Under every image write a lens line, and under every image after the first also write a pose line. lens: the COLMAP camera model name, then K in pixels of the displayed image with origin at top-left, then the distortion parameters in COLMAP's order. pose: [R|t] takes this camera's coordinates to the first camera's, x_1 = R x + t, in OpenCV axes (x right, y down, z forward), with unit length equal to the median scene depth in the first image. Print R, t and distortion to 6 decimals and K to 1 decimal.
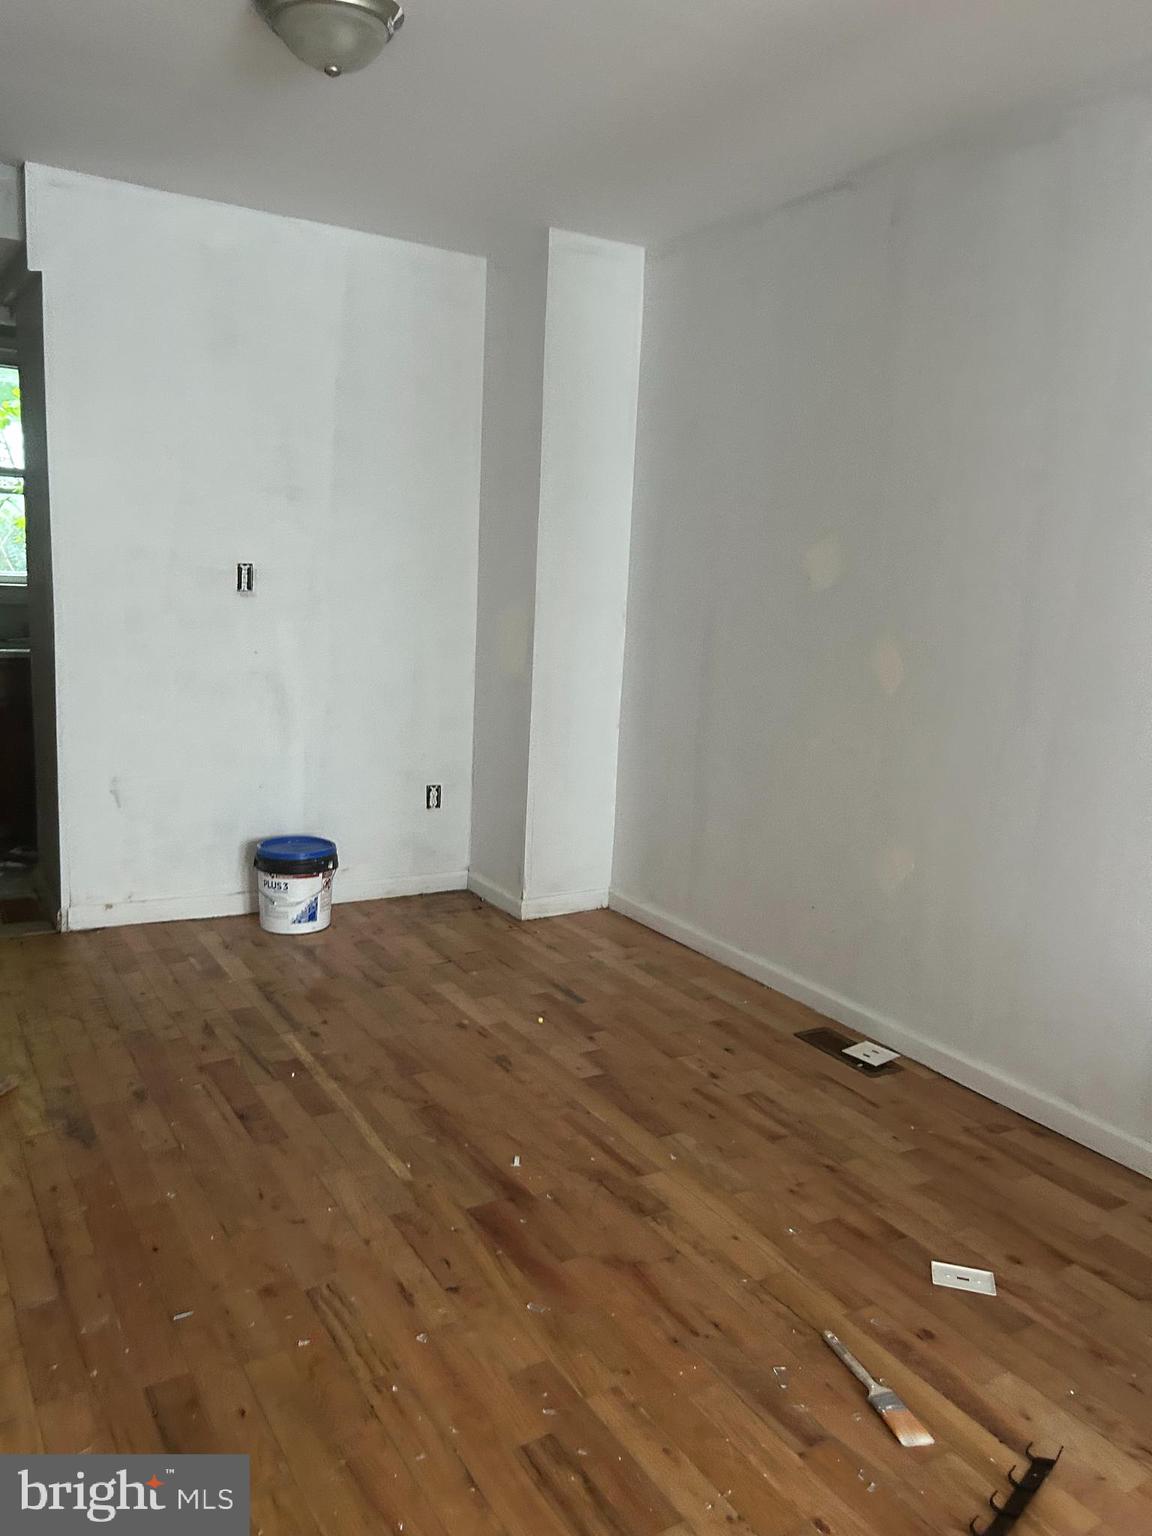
lens RADIAL K [[1159.2, 0, 570.7], [0, 1159.2, 761.8], [0, 0, 1]] dist [0.067221, -0.069159]
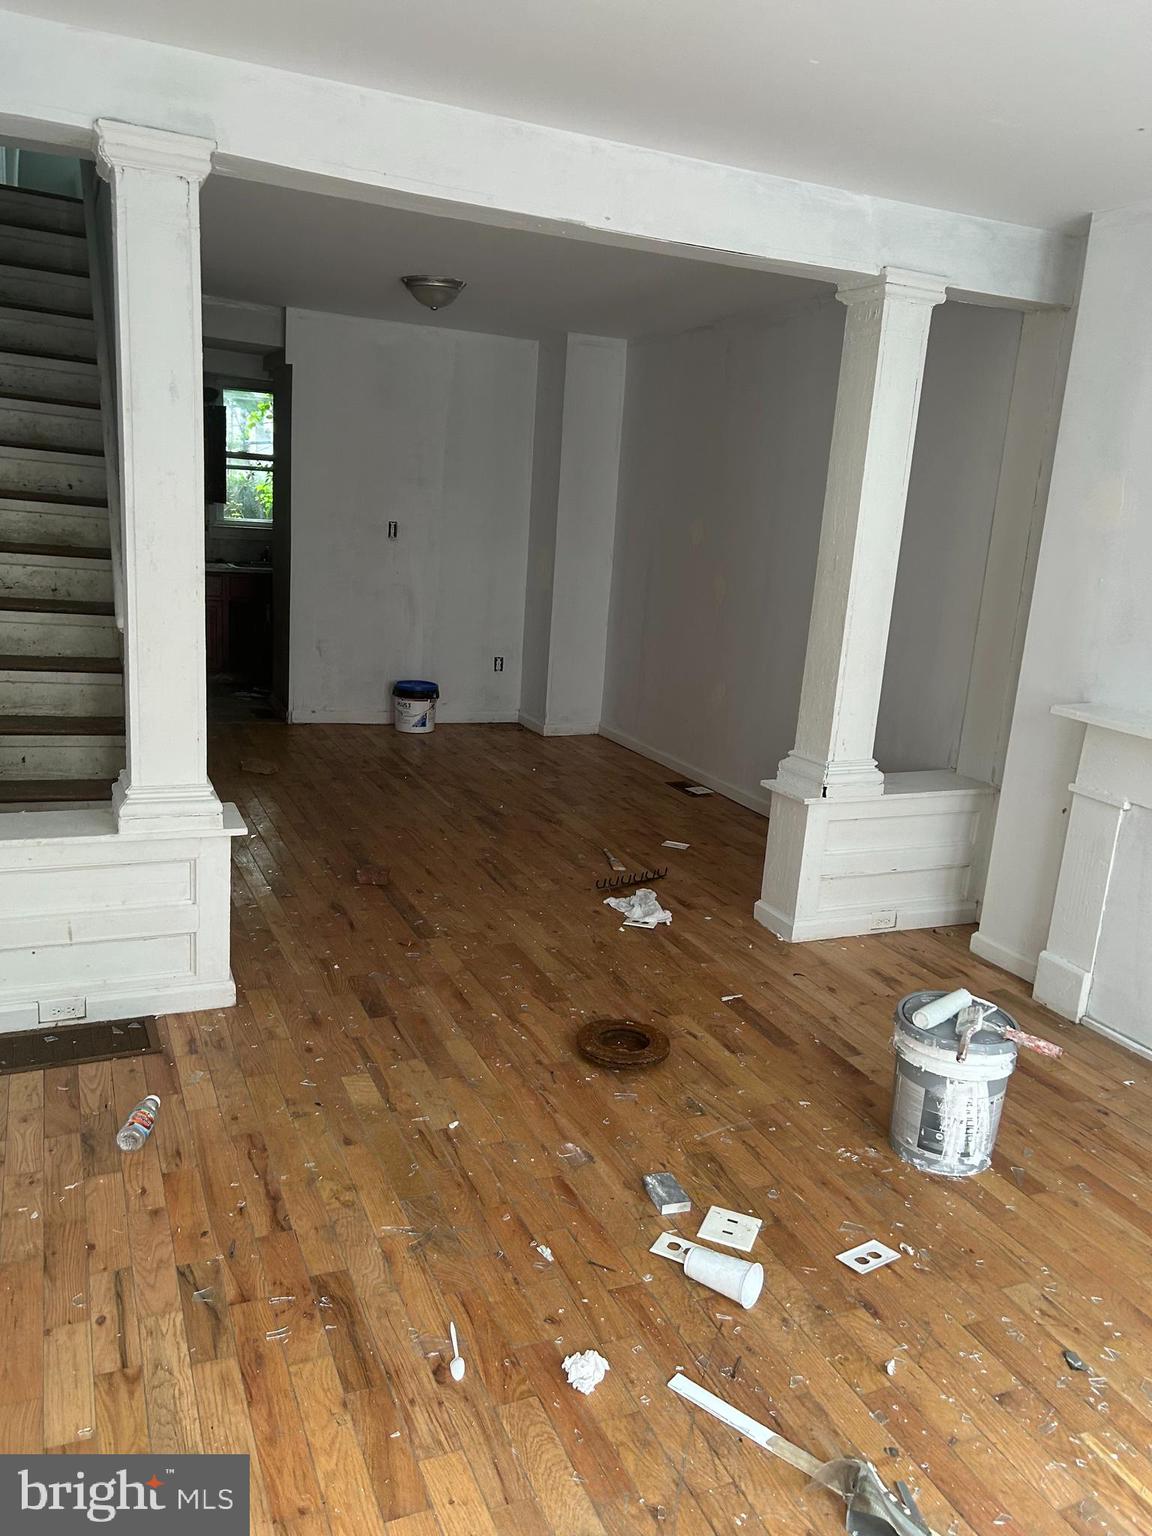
lens RADIAL K [[1156.6, 0, 586.4], [0, 1156.6, 775.5], [0, 0, 1]] dist [0.058064, -0.062328]
pose [[0.992275, 0.049811, -0.113616, 0.278197], [-0.043127, 0.997234, 0.060540, 0.113998], [0.116317, -0.055173, 0.991678, -0.882869]]
